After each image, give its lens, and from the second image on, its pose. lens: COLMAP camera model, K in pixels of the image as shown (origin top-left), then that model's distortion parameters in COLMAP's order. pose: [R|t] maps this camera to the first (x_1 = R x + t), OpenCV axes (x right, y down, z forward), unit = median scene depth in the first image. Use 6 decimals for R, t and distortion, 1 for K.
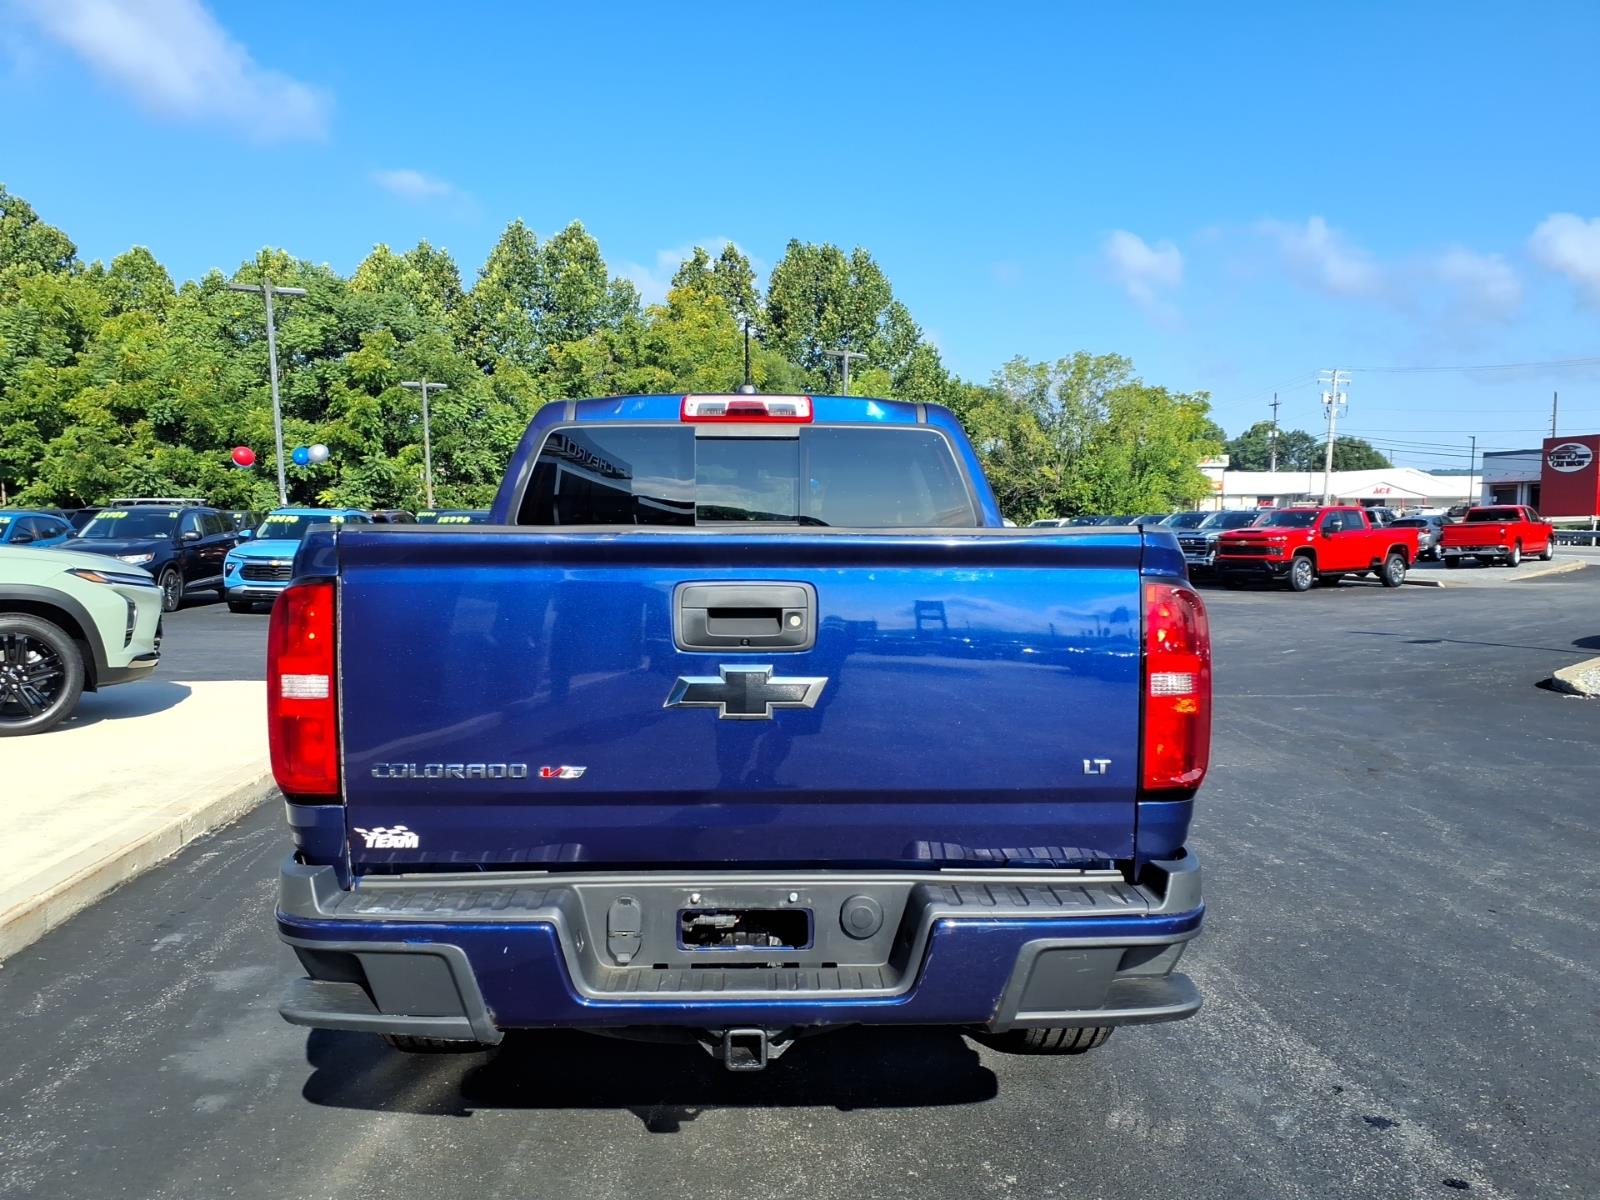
lens RADIAL K [[1293.1, 0, 785.7], [0, 1293.1, 620.7], [0, 0, 1]] dist [0.092792, -0.145275]
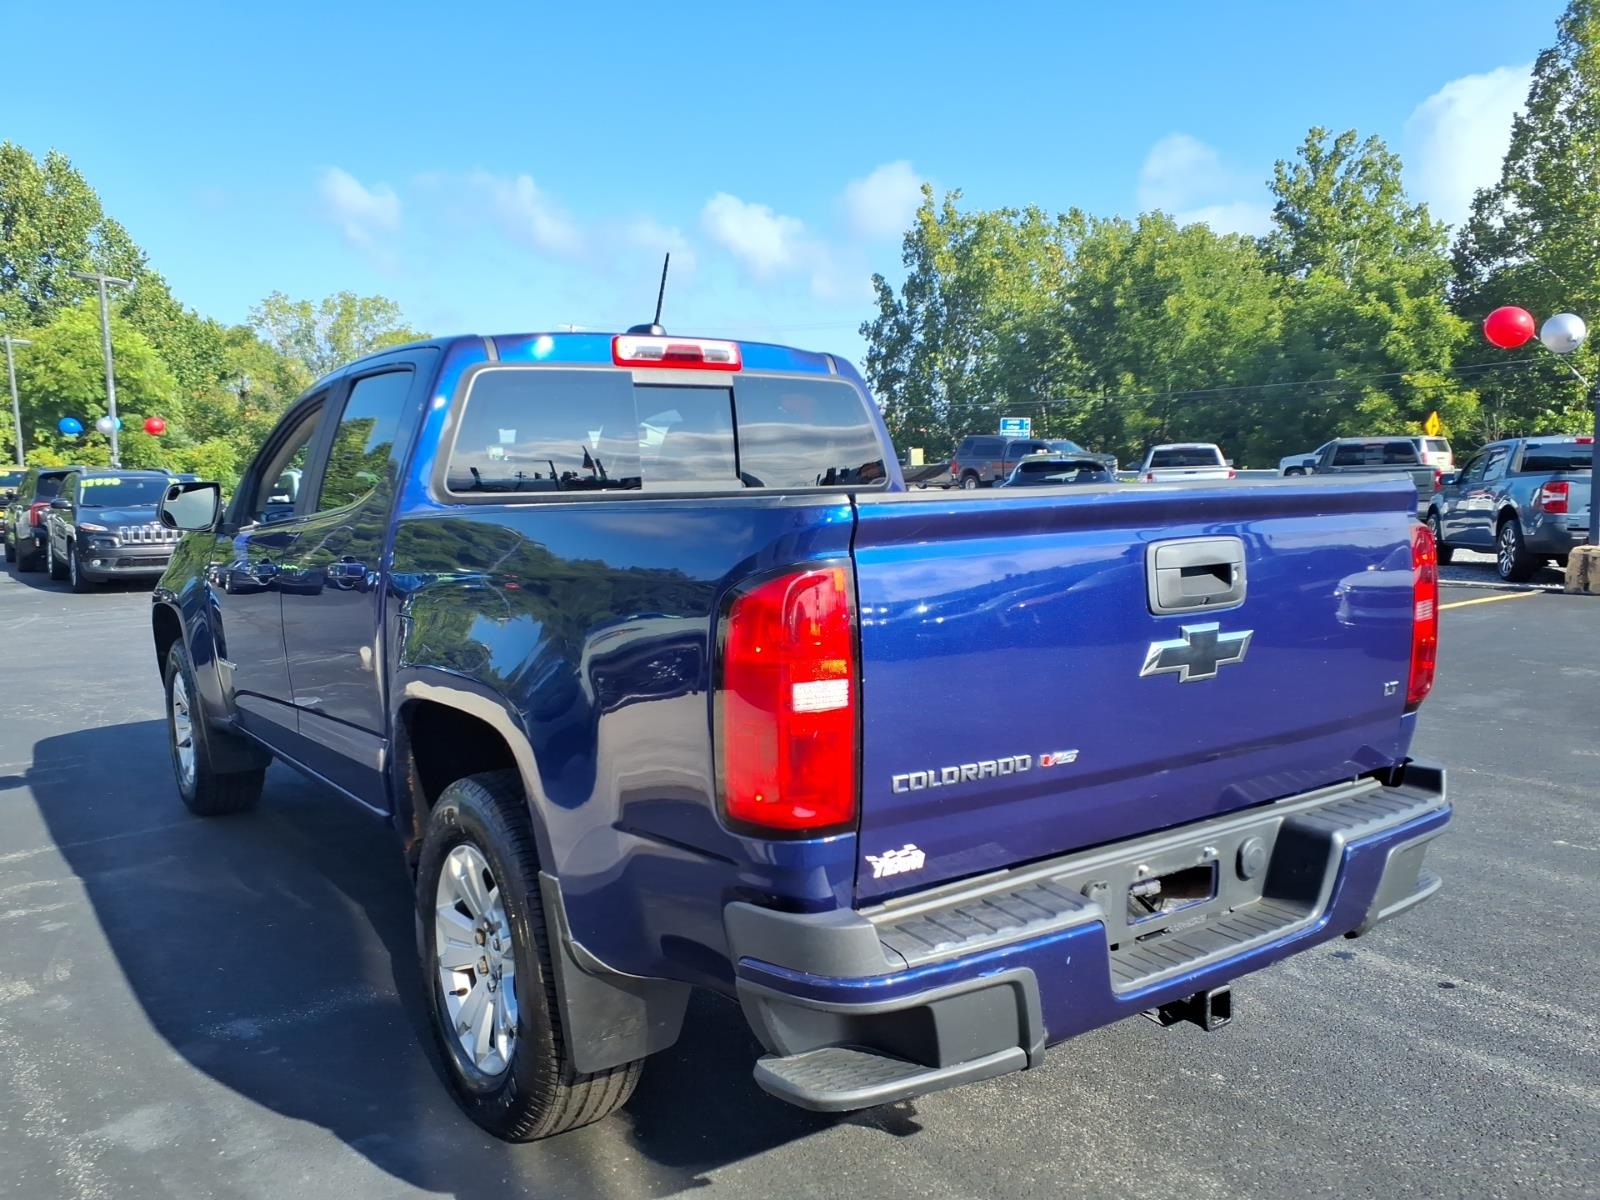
lens RADIAL K [[1281.8, 0, 748.0], [0, 1281.8, 645.2], [0, 0, 1]] dist [0.125346, -0.153823]
pose [[0.845971, -0.090744, 0.525450, -0.053320], [0.059713, 0.995337, 0.075754, -0.002838], [-0.529874, -0.032710, 0.847445, 0.022534]]
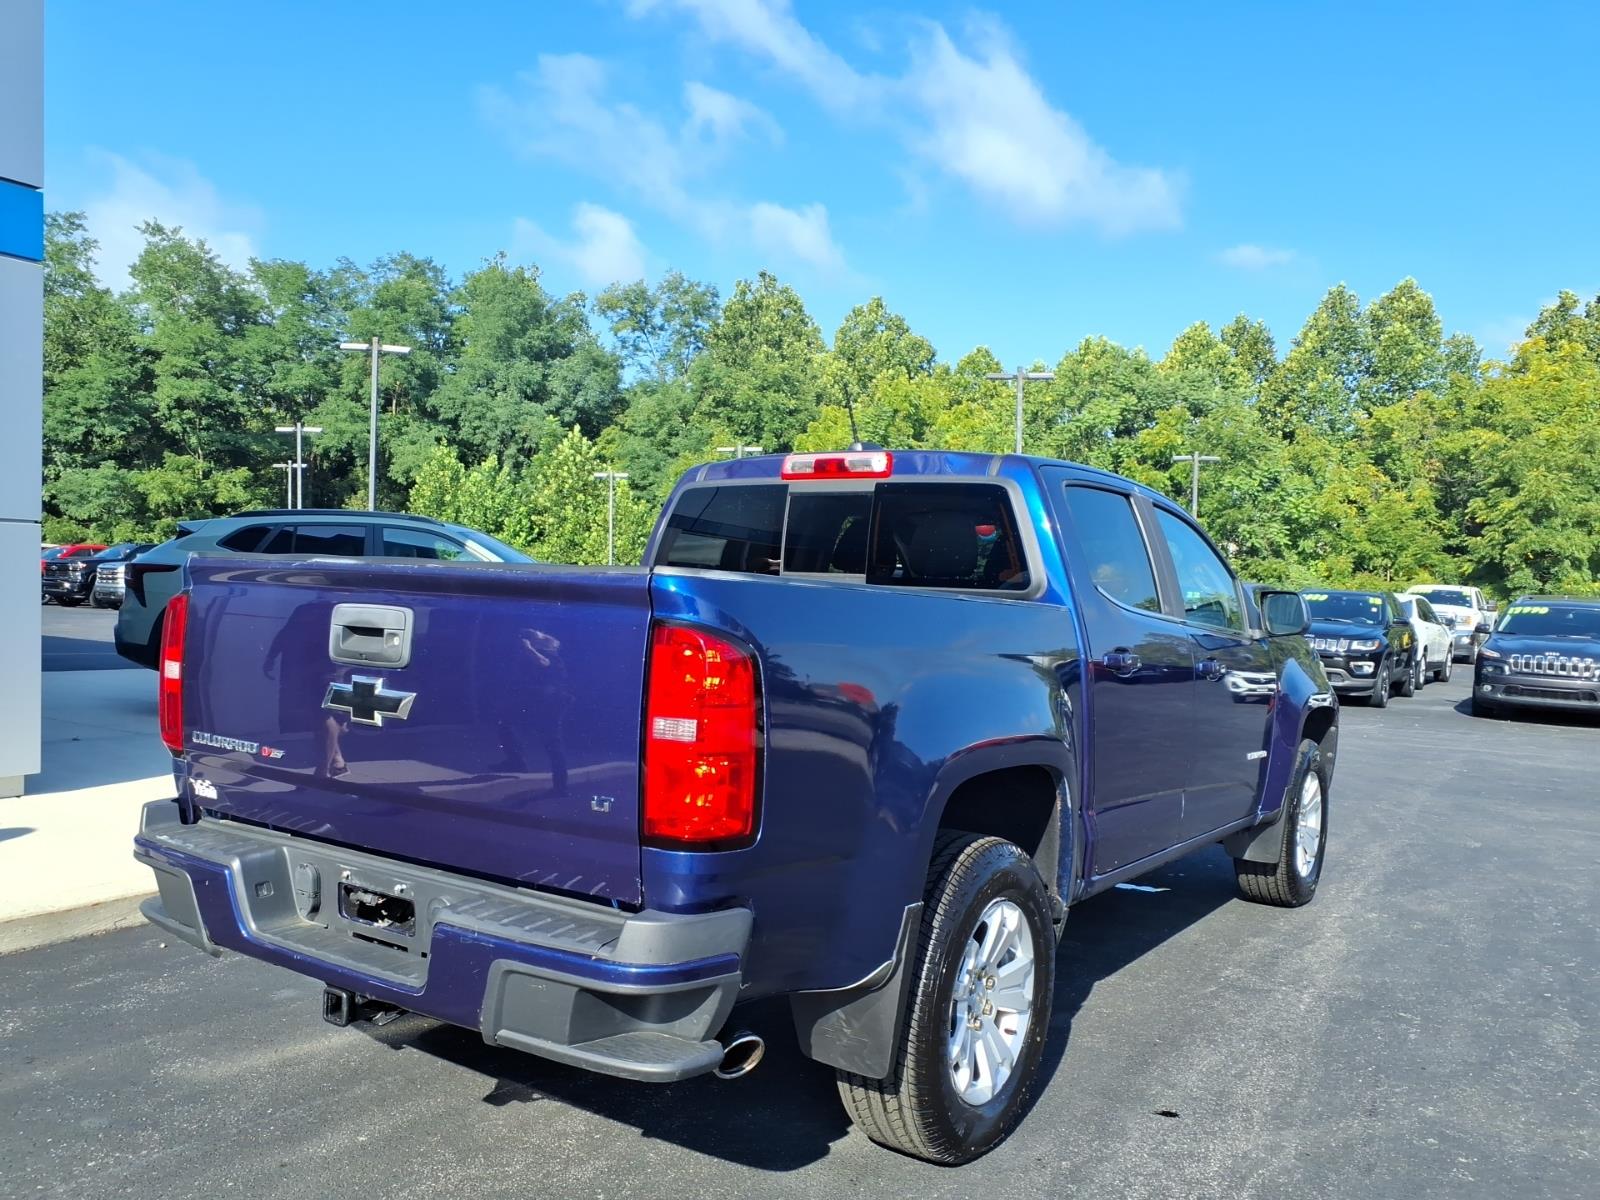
lens RADIAL K [[1306.2, 0, 783.8], [0, 1306.2, 595.5], [0, 0, 1]] dist [0.005969, -0.003390]
pose [[0.797958, 0.031998, -0.601864, 0.062815], [-0.078121, 0.995657, -0.050640, -0.000546], [0.597629, 0.087427, 0.796992, 0.017487]]
